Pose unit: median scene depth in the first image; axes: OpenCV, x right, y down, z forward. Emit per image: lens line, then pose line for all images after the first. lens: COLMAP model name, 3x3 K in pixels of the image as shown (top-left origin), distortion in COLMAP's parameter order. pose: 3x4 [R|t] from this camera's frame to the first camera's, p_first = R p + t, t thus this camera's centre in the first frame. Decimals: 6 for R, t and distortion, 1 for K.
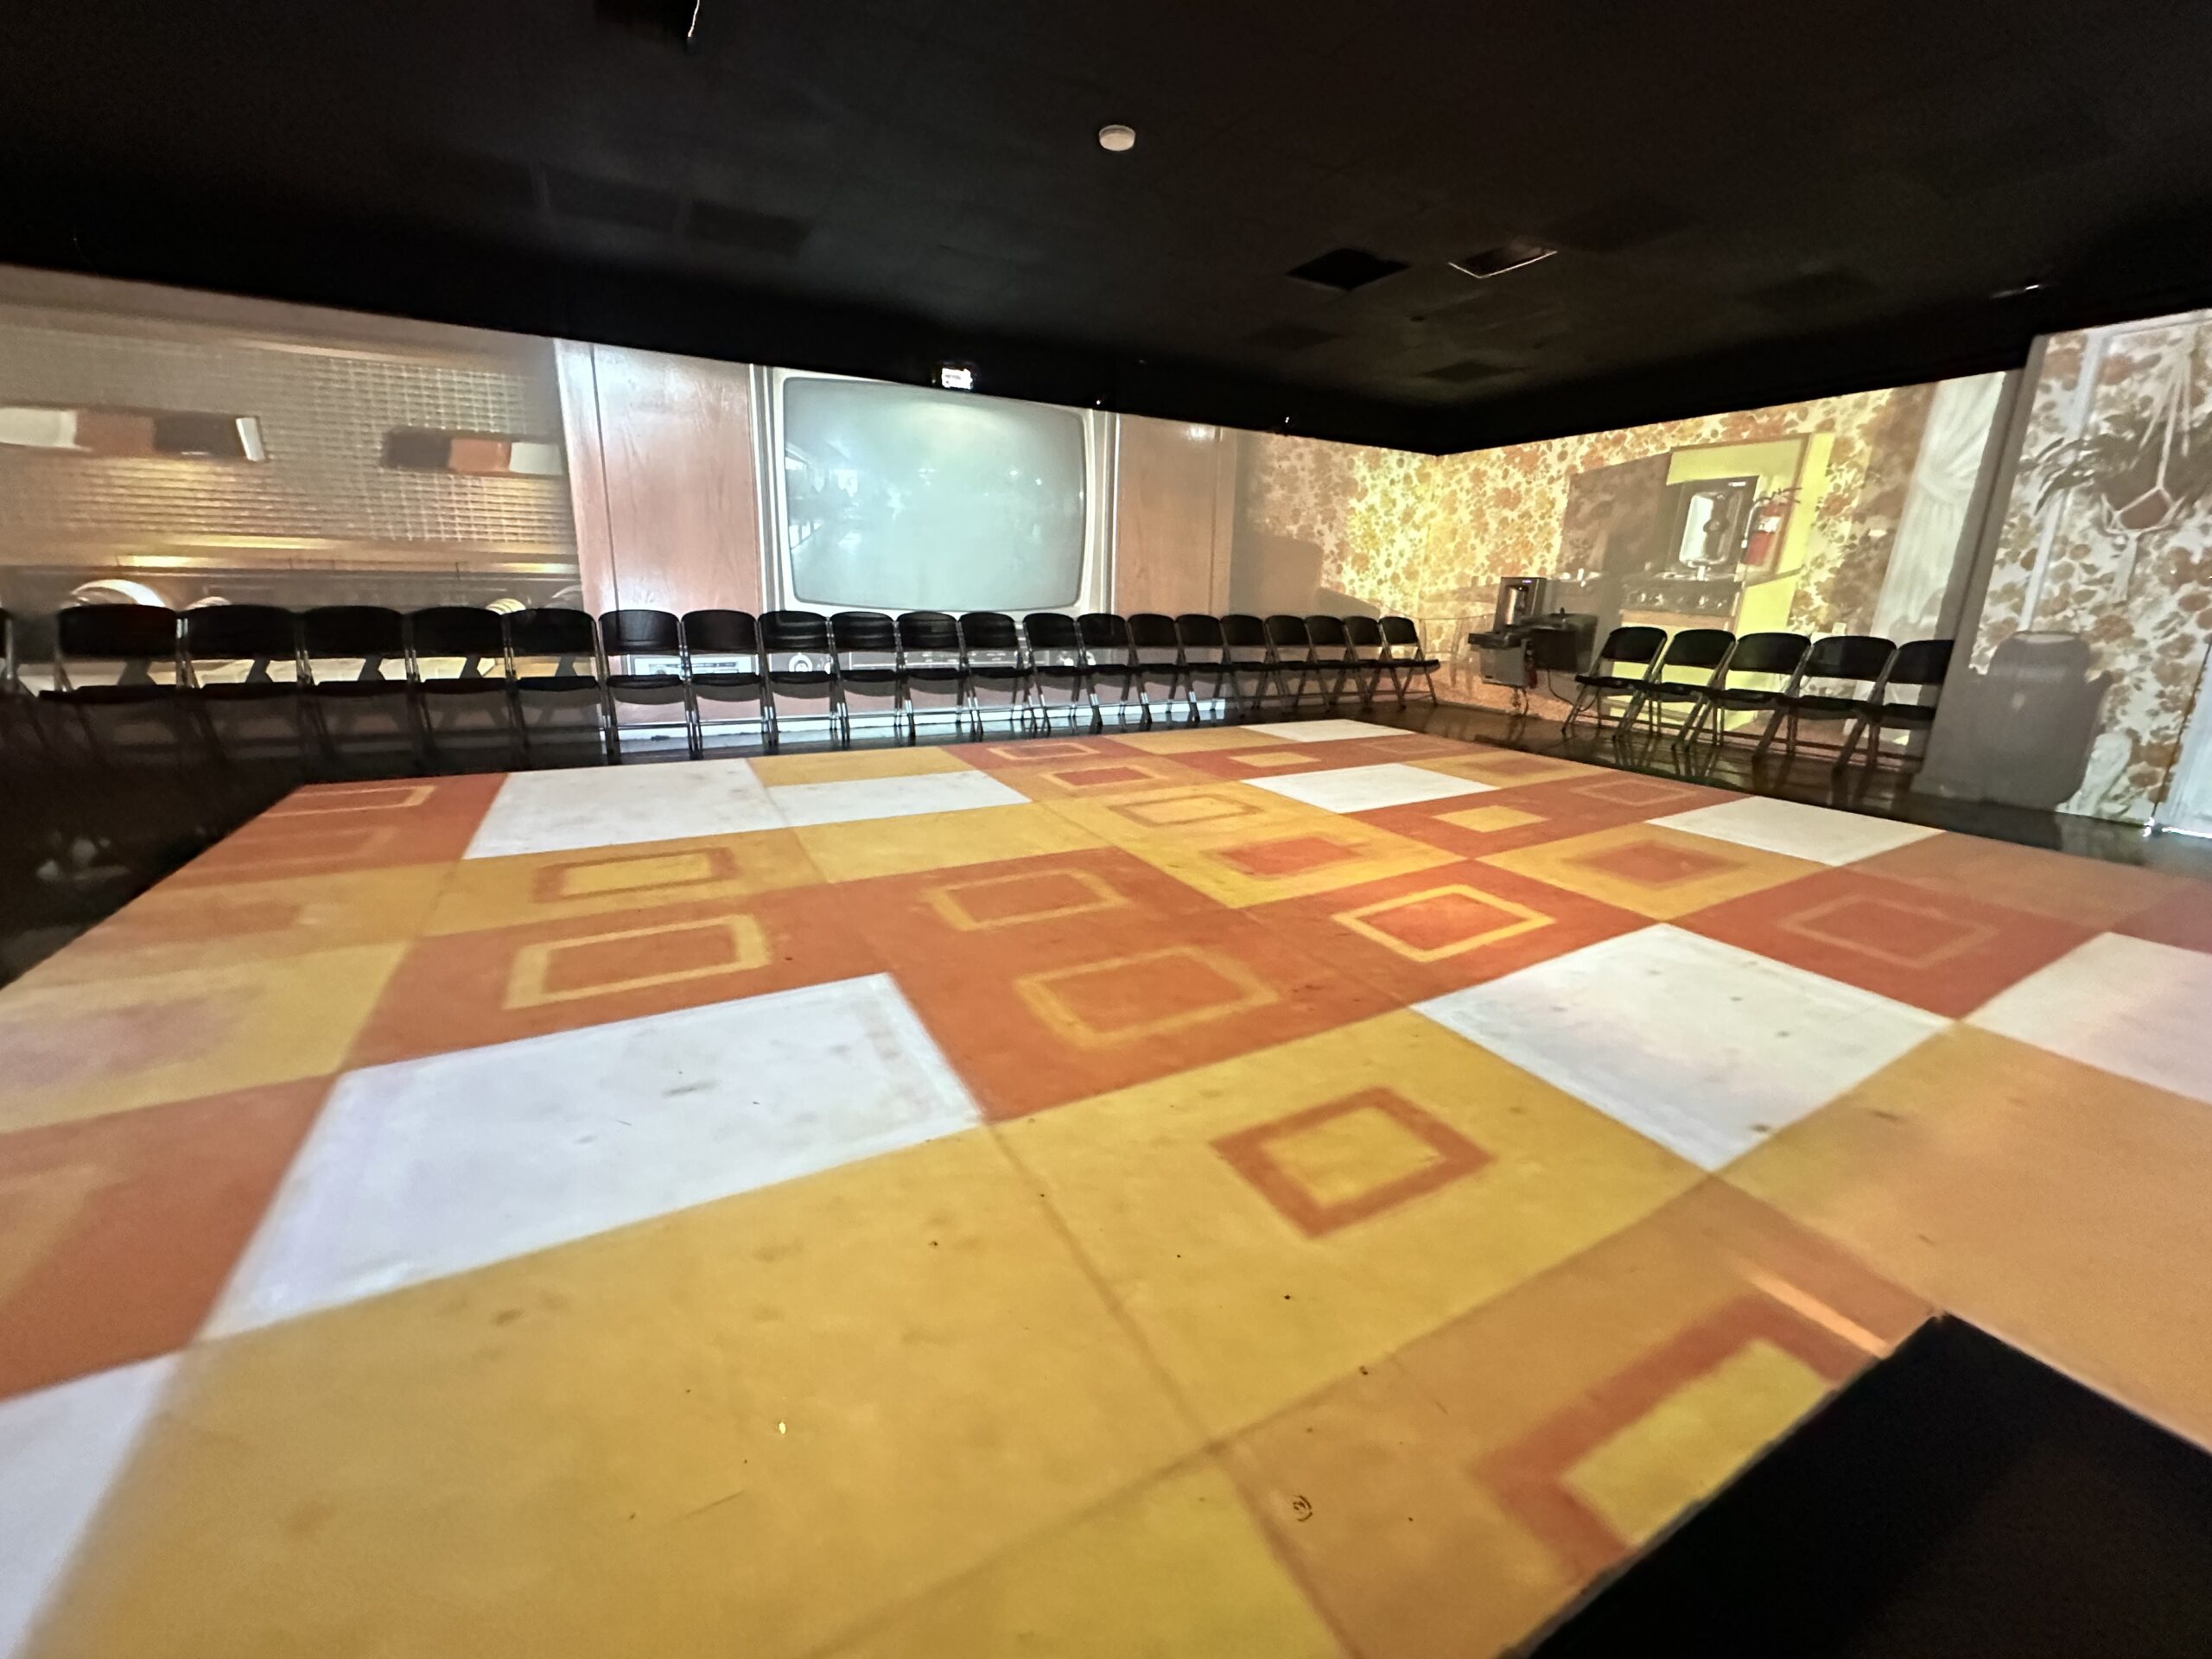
lens RADIAL K [[879.9, 0, 1109.0], [0, 879.9, 830.2], [0, 0, 1]] dist [-0.000671, 0.000700]
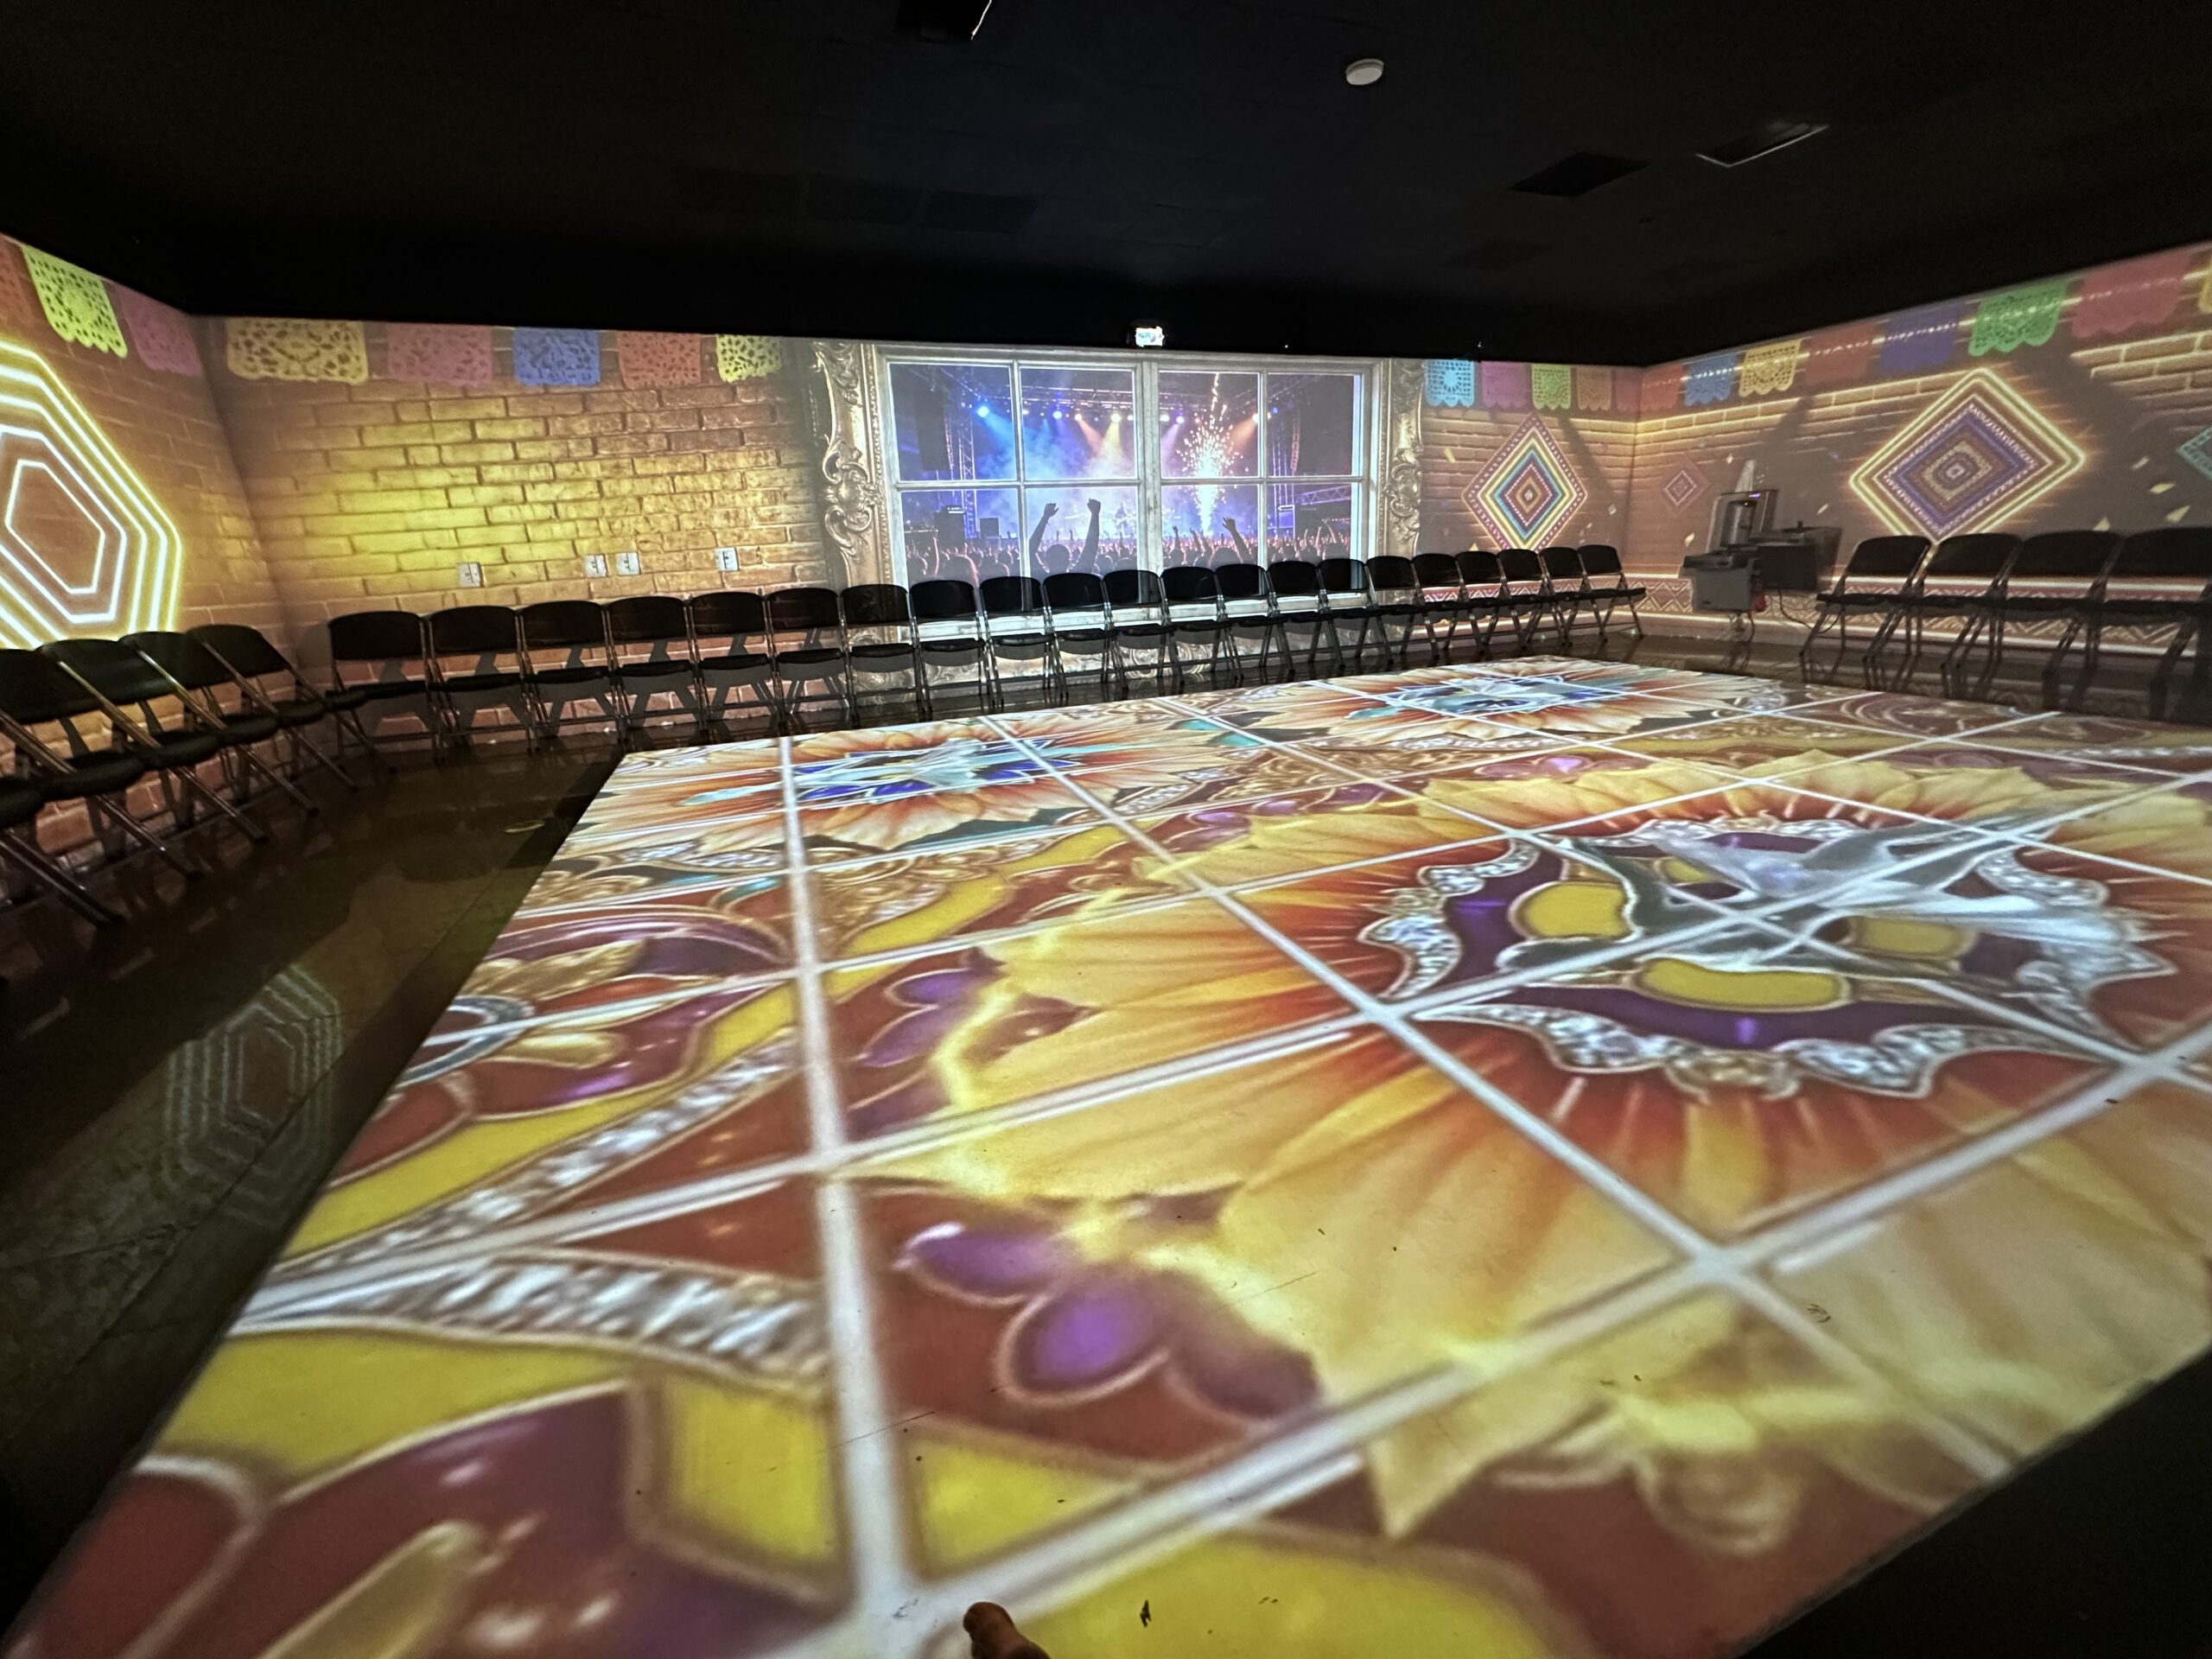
lens RADIAL K [[879.9, 0, 1104.1], [0, 879.9, 826.6], [0, 0, 1]] dist [-0.000671, 0.000700]
pose [[0.988626, -0.021579, -0.148841, -0.080956], [0.027947, 0.998775, 0.040830, 0.009632], [0.147777, -0.044525, 0.988018, -0.035781]]
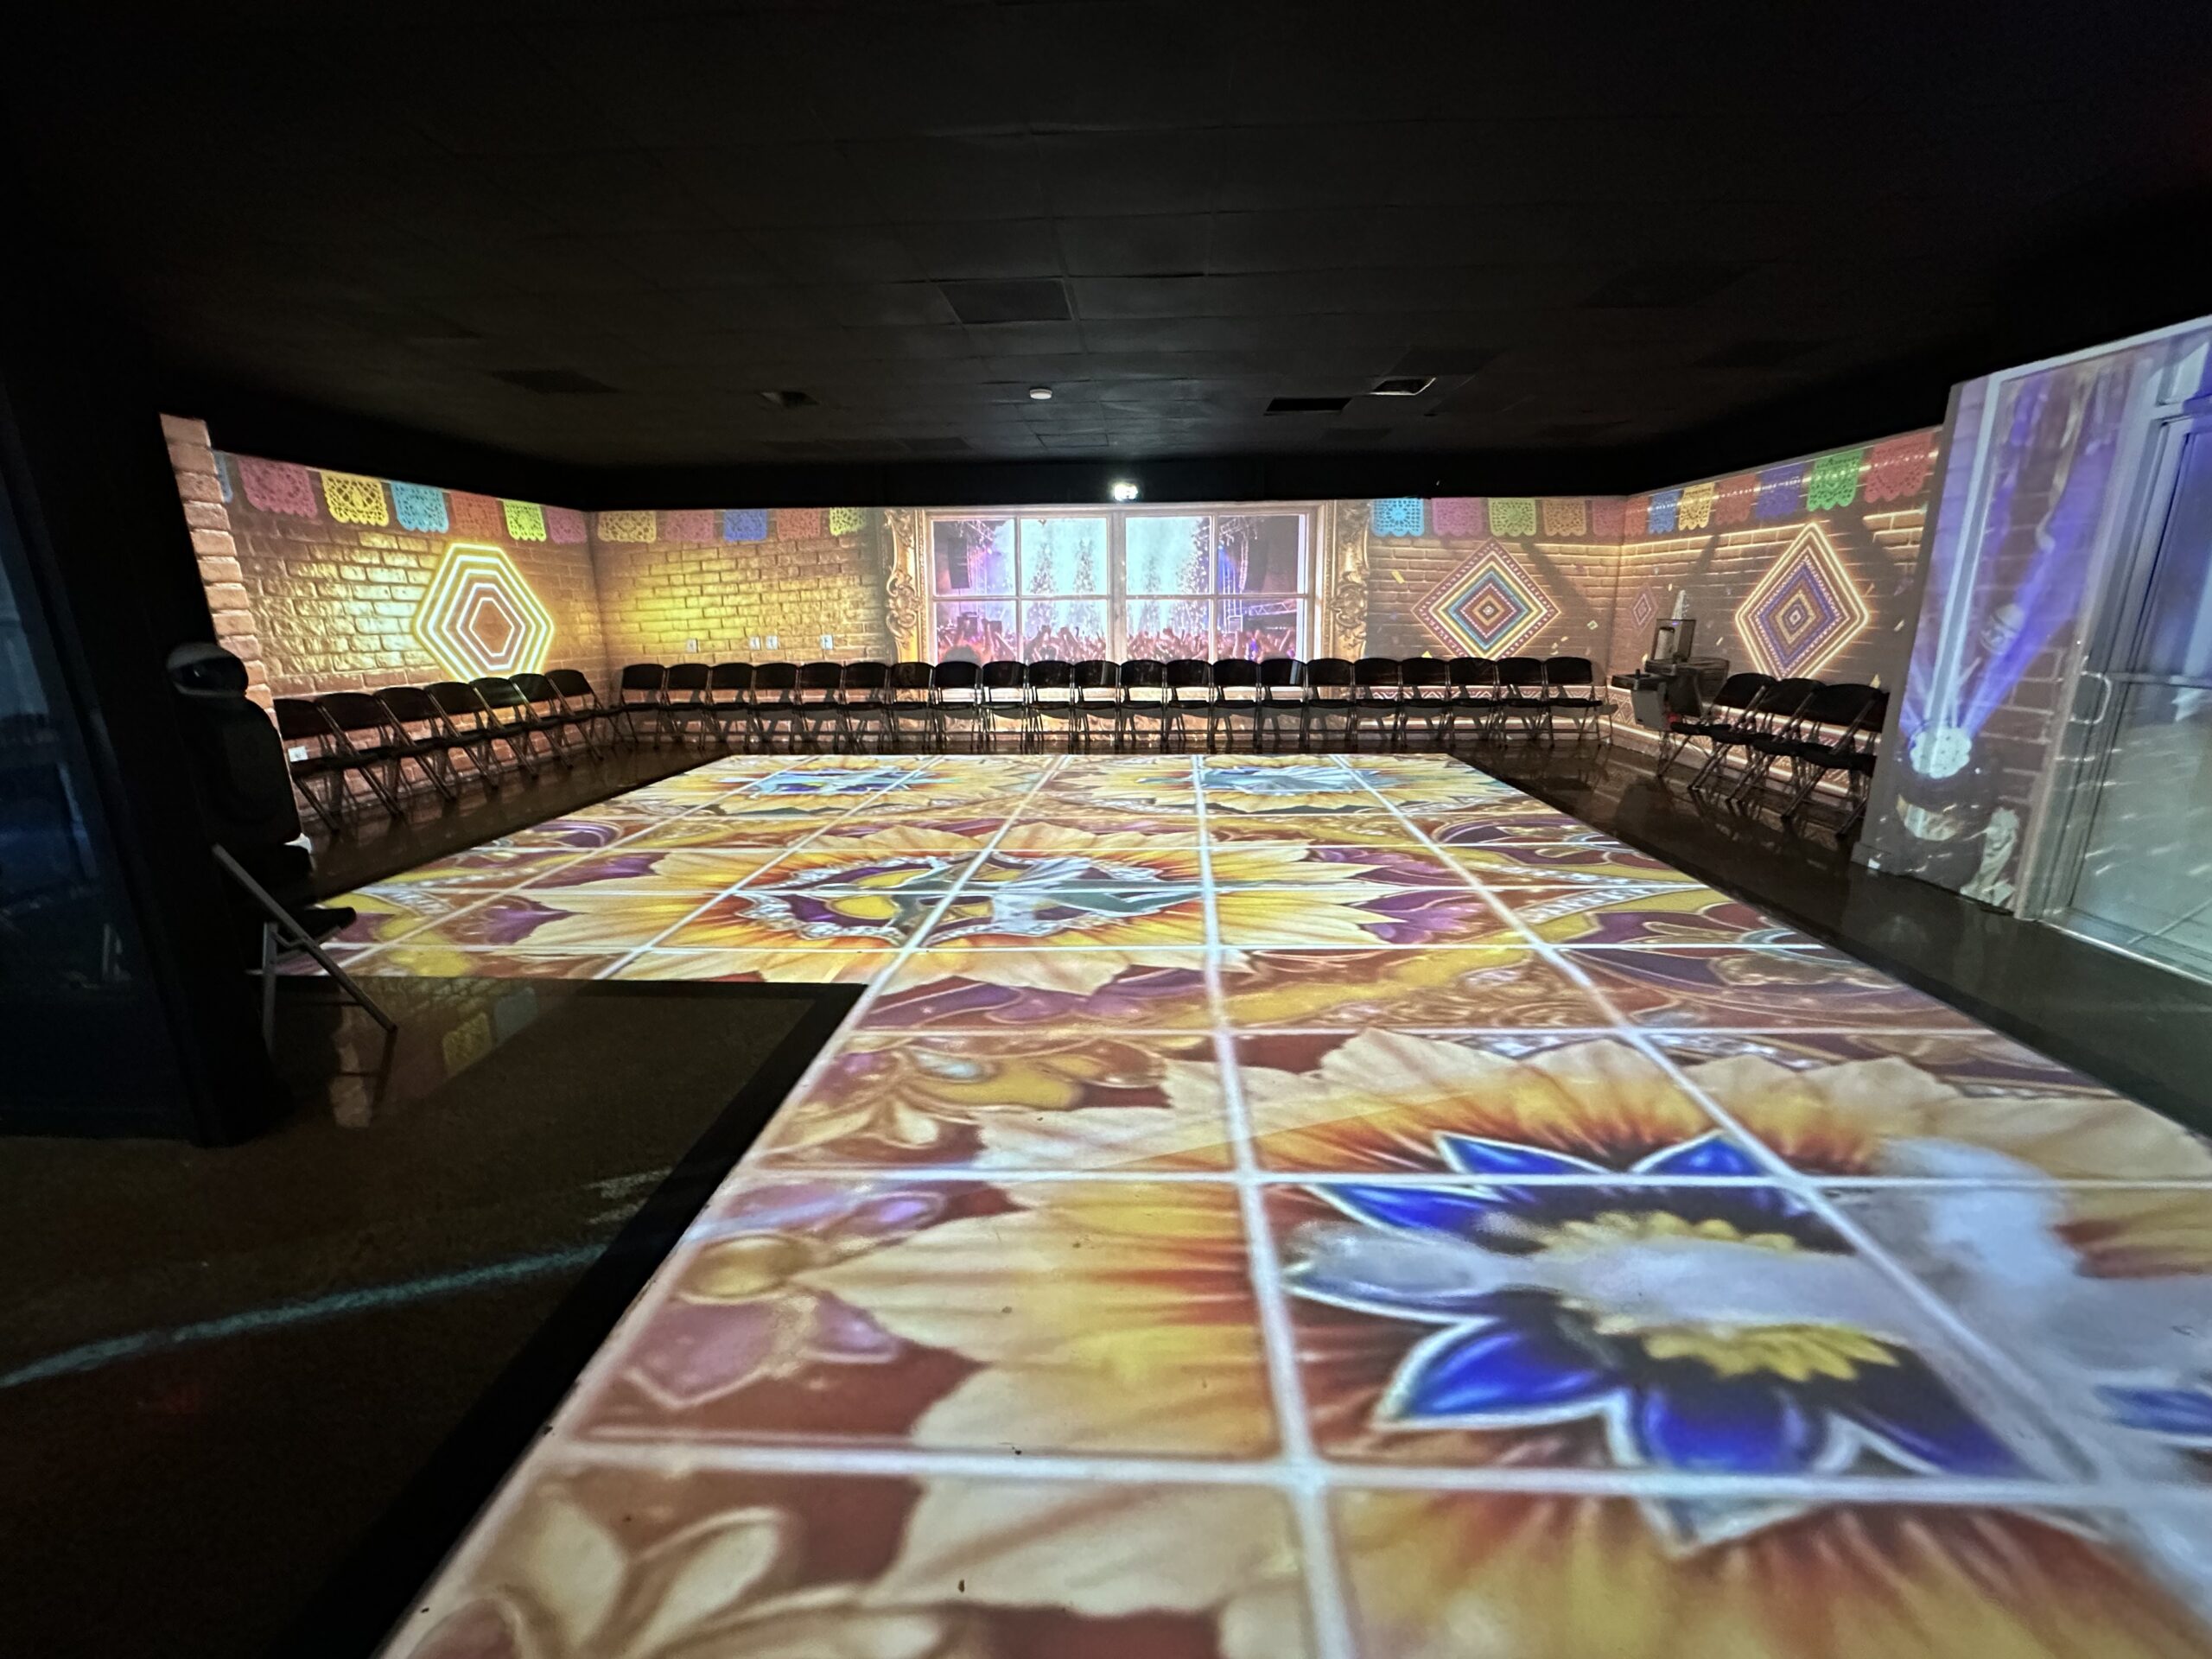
lens RADIAL K [[879.9, 0, 1108.8], [0, 879.9, 833.9], [0, 0, 1]] dist [-0.000671, 0.000700]
pose [[0.849460, 0.103529, -0.517397, 0.539942], [-0.109897, 0.993772, 0.018420, -0.001968], [0.516081, 0.041214, 0.855548, -0.162865]]
